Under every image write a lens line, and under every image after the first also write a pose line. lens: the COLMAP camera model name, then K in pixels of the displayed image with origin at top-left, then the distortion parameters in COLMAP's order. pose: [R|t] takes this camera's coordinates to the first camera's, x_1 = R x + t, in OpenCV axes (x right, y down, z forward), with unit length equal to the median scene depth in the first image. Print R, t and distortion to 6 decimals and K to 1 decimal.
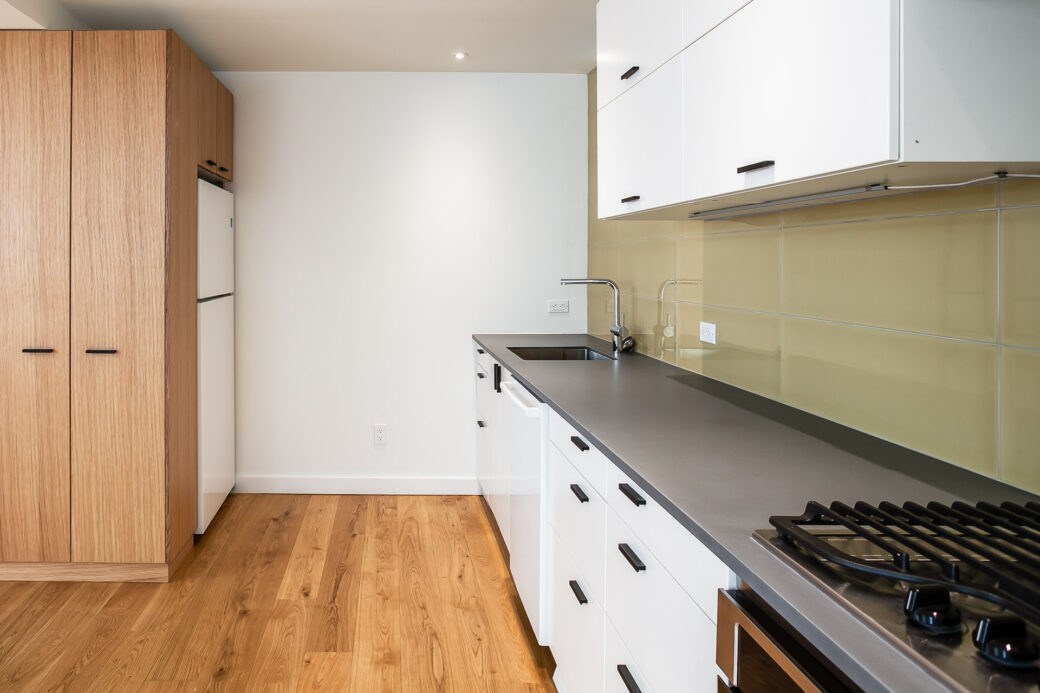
lens RADIAL K [[768.1, 0, 373.1], [0, 768.1, 260.6], [0, 0, 1]] dist [-0.010698, -0.003806]
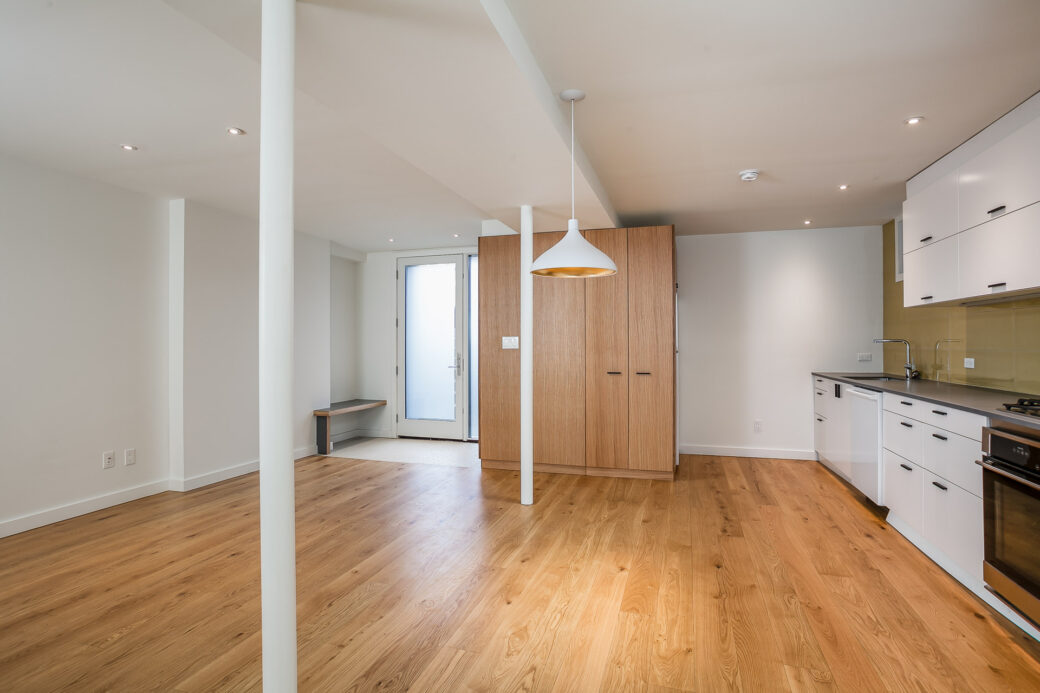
lens RADIAL K [[539.7, 0, 525.7], [0, 539.7, 349.6], [0, 0, 1]] dist [0.002501, 0.003213]
pose [[0.967835, -0.005100, -0.251535, -0.289756], [0.008179, 0.999904, 0.011197, 0.029996], [0.251454, -0.012894, 0.967783, -0.584385]]
